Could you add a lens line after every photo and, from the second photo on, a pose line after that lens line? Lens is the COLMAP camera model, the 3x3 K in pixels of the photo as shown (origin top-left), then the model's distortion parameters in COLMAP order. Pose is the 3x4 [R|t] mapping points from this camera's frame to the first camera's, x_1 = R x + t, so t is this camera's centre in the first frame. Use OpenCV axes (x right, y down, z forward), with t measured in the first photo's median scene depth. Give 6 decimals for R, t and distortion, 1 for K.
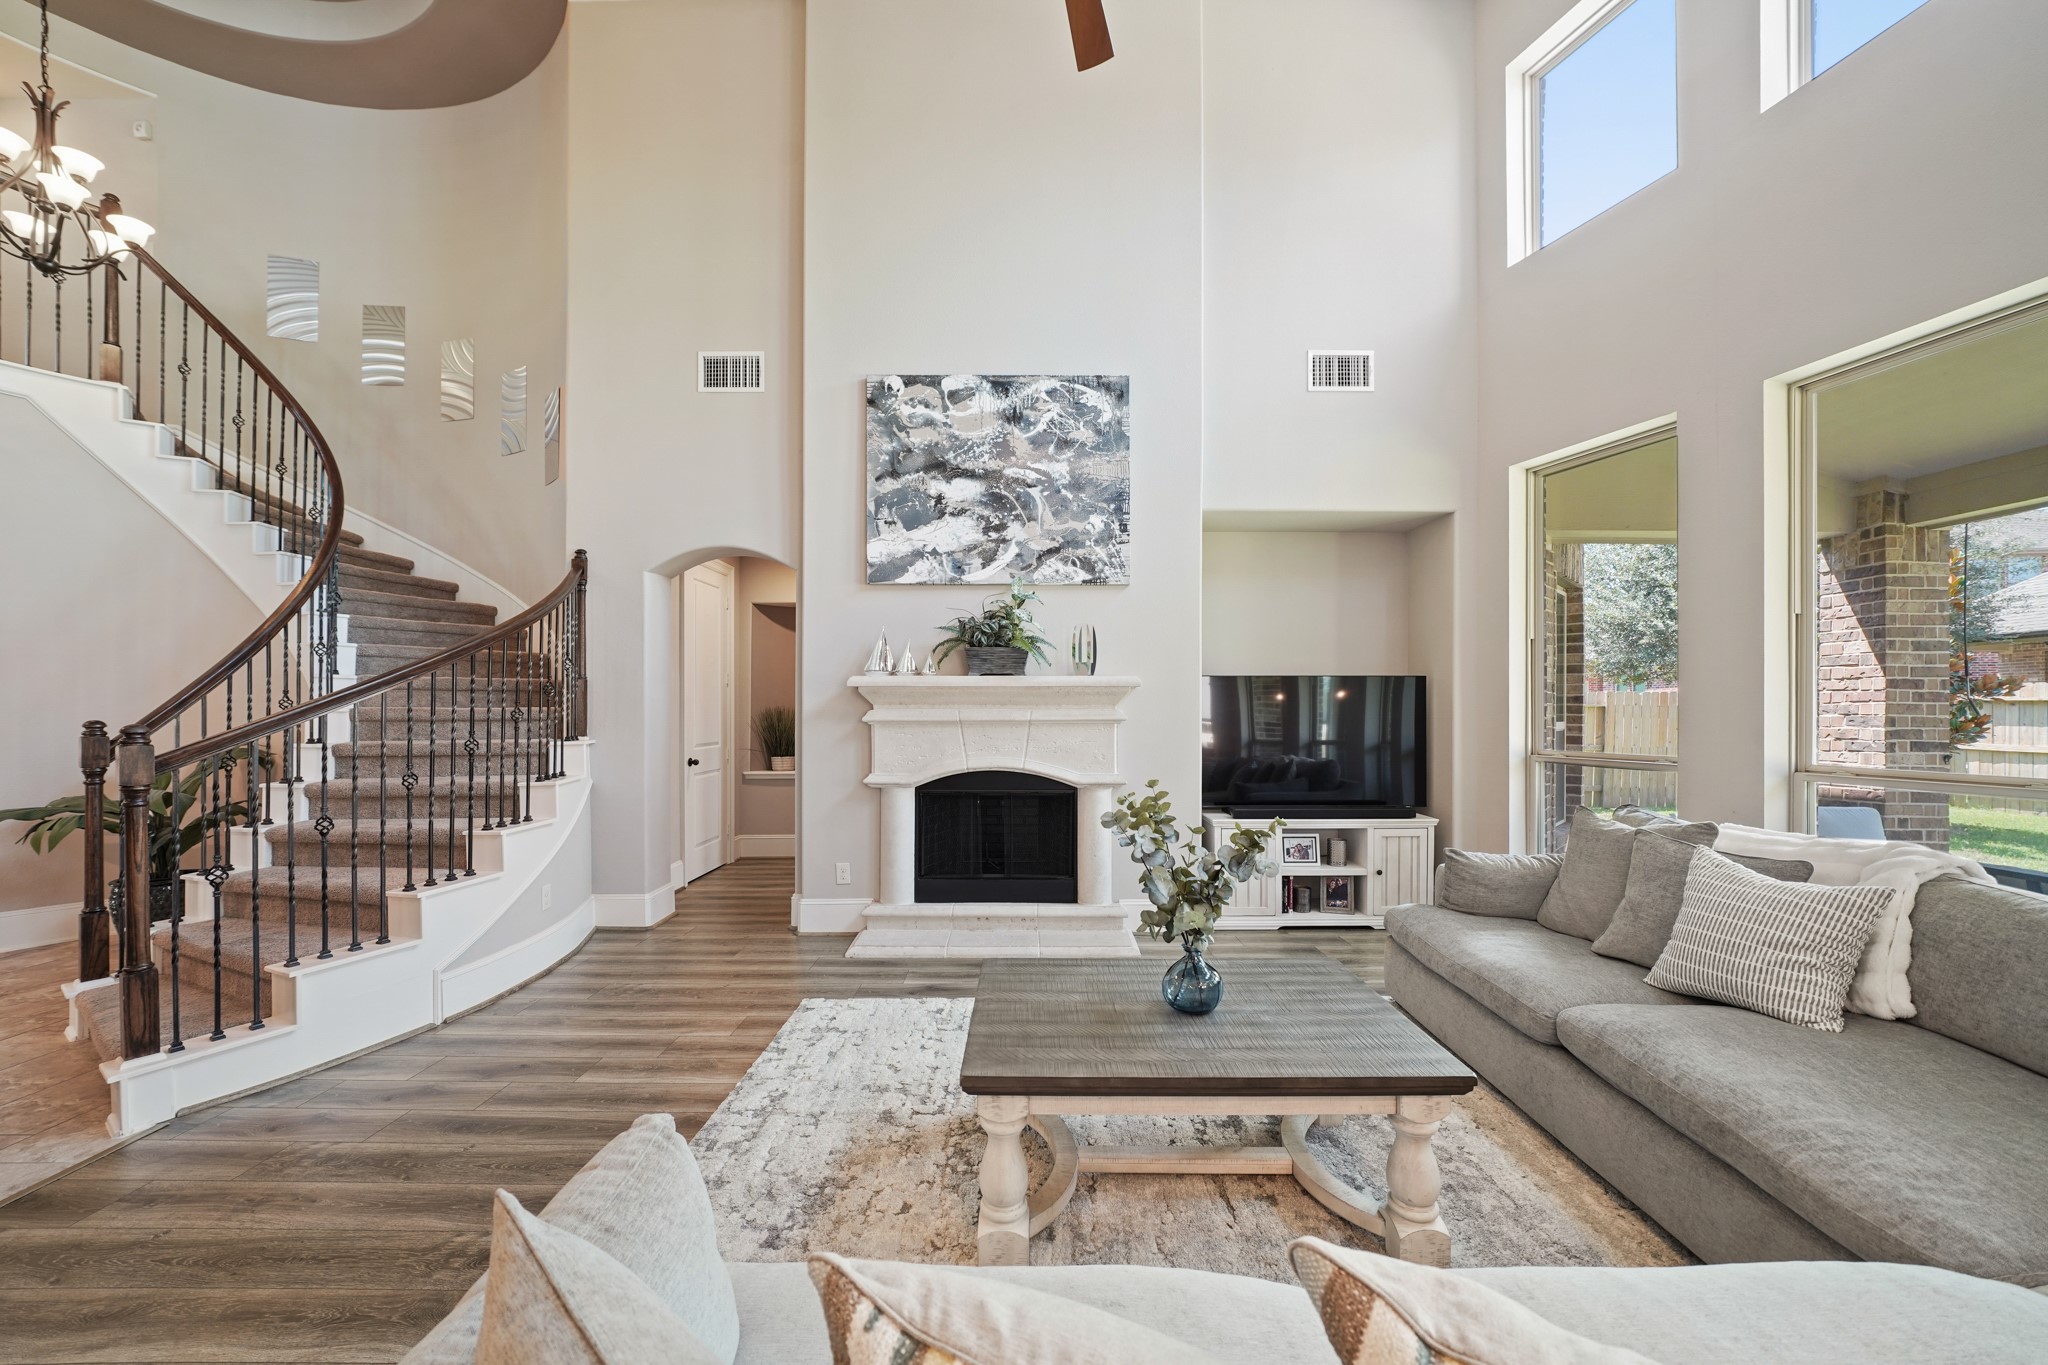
lens RADIAL K [[769.4, 0, 1037.3], [0, 769.4, 710.0], [0, 0, 1]] dist [-0.008109, 0.001215]
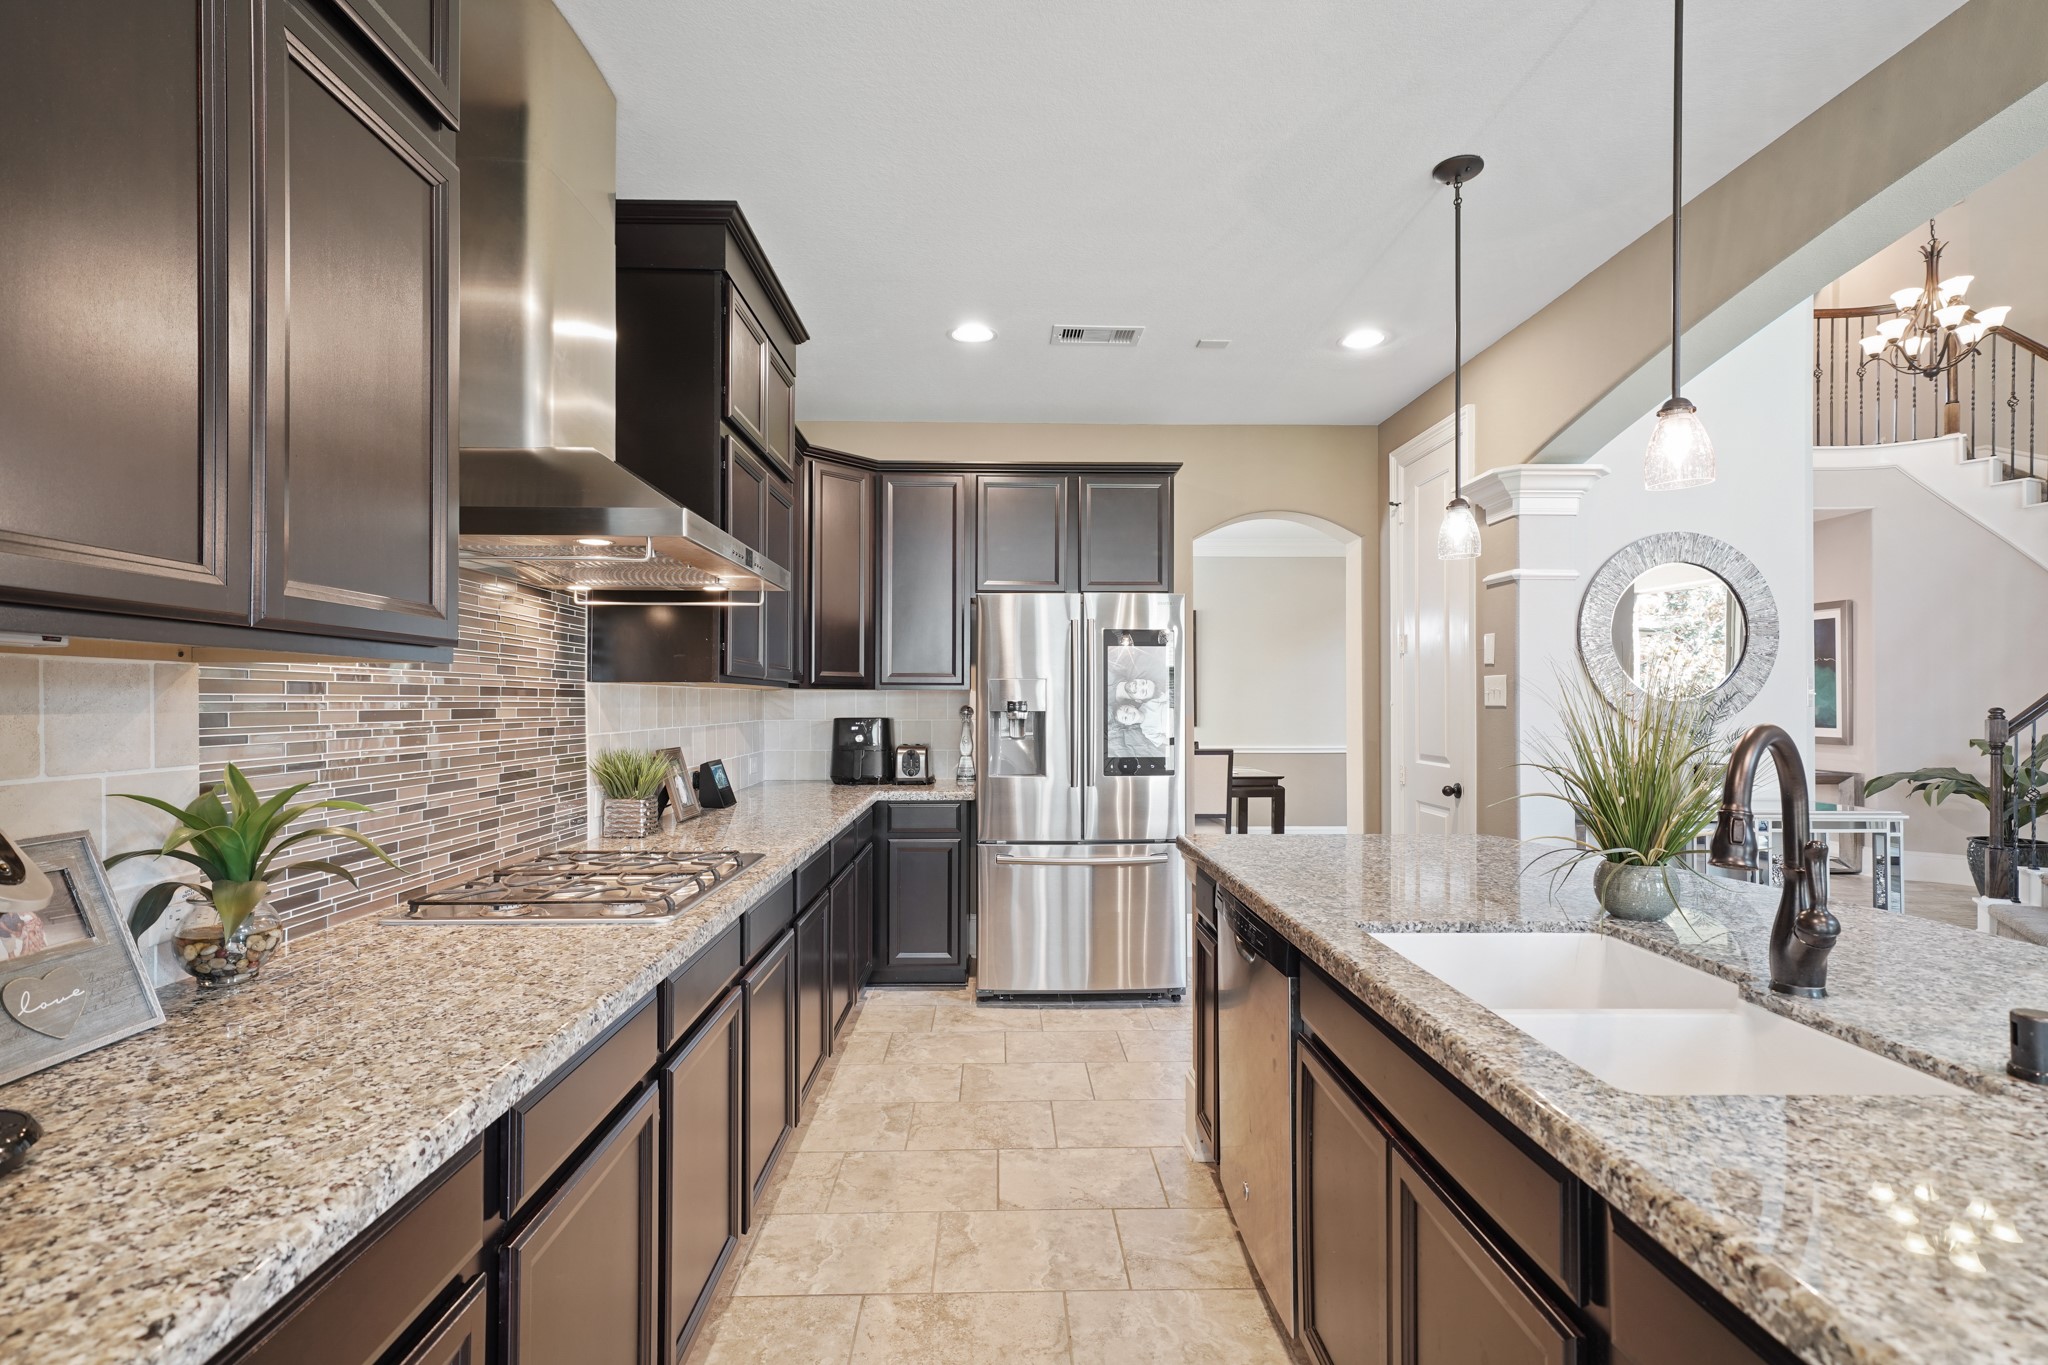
lens RADIAL K [[1004.5, 0, 1034.8], [0, 1004.5, 684.9], [0, 0, 1]] dist [0.004629, 0.002334]
pose [[0.037209, -0.016107, -0.999178, 0.338147], [-0.006892, 0.999842, -0.016375, 0.009822], [0.999284, 0.007496, 0.037092, -0.525602]]
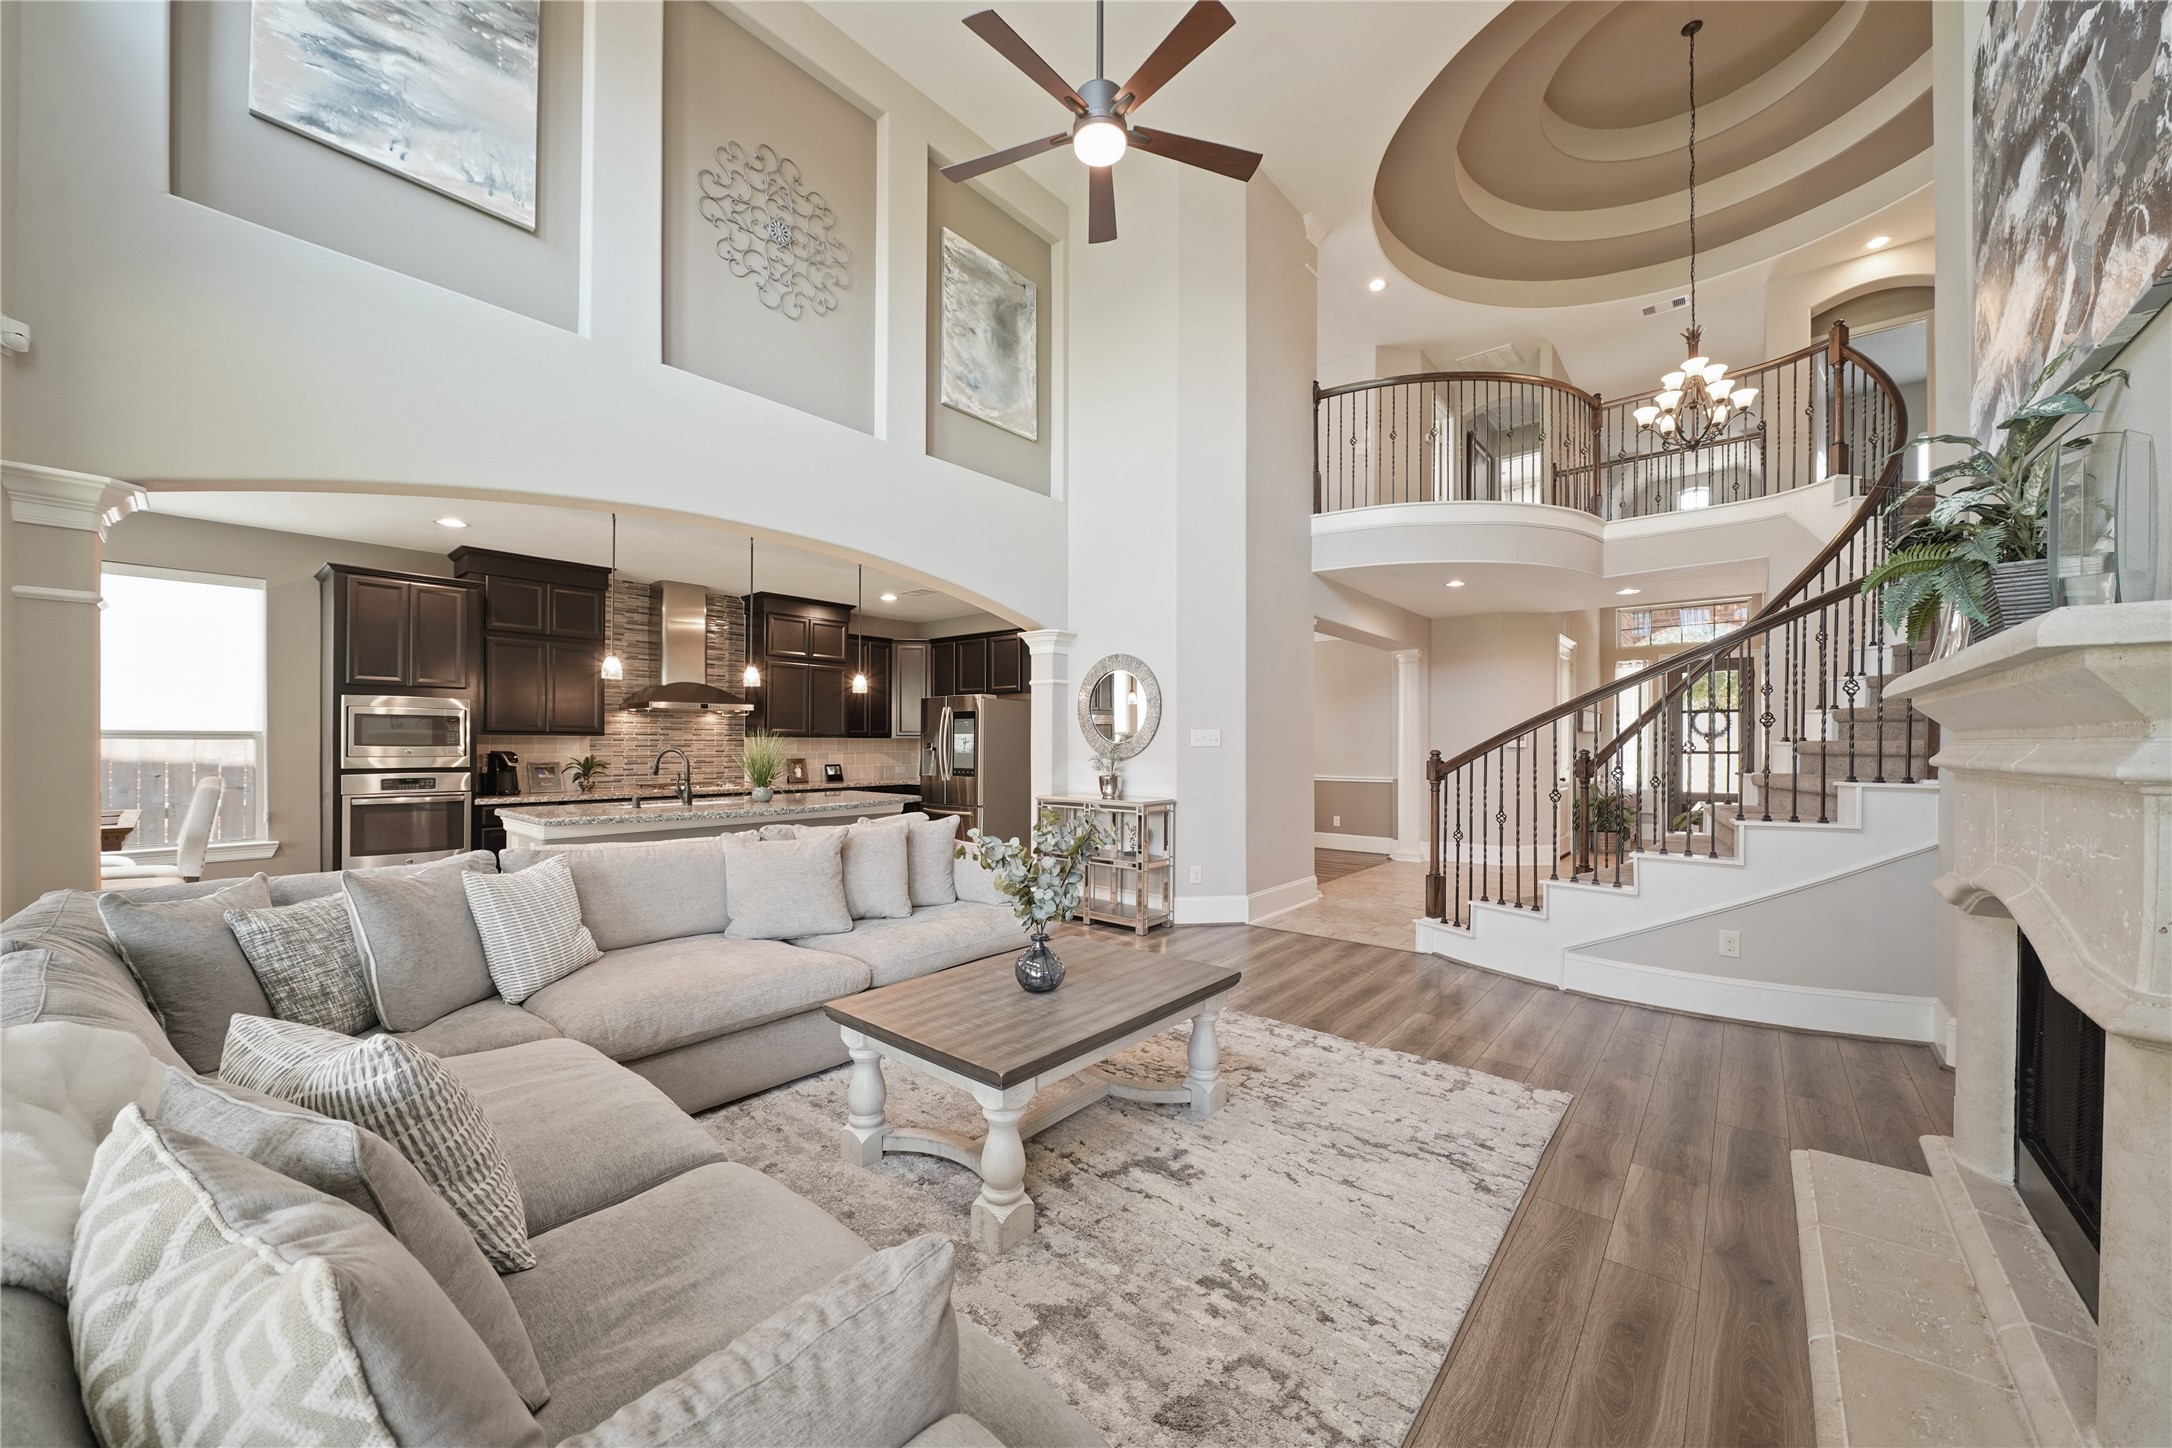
lens RADIAL K [[816.0, 0, 1076.8], [0, 816.0, 751.3], [0, 0, 1]] dist [-0.008109, 0.001215]
pose [[-0.660070, 0.004936, -0.751187, 0.536687], [-0.006574, 0.999902, 0.012346, 0.003184], [0.751175, 0.013088, -0.659973, 0.906850]]
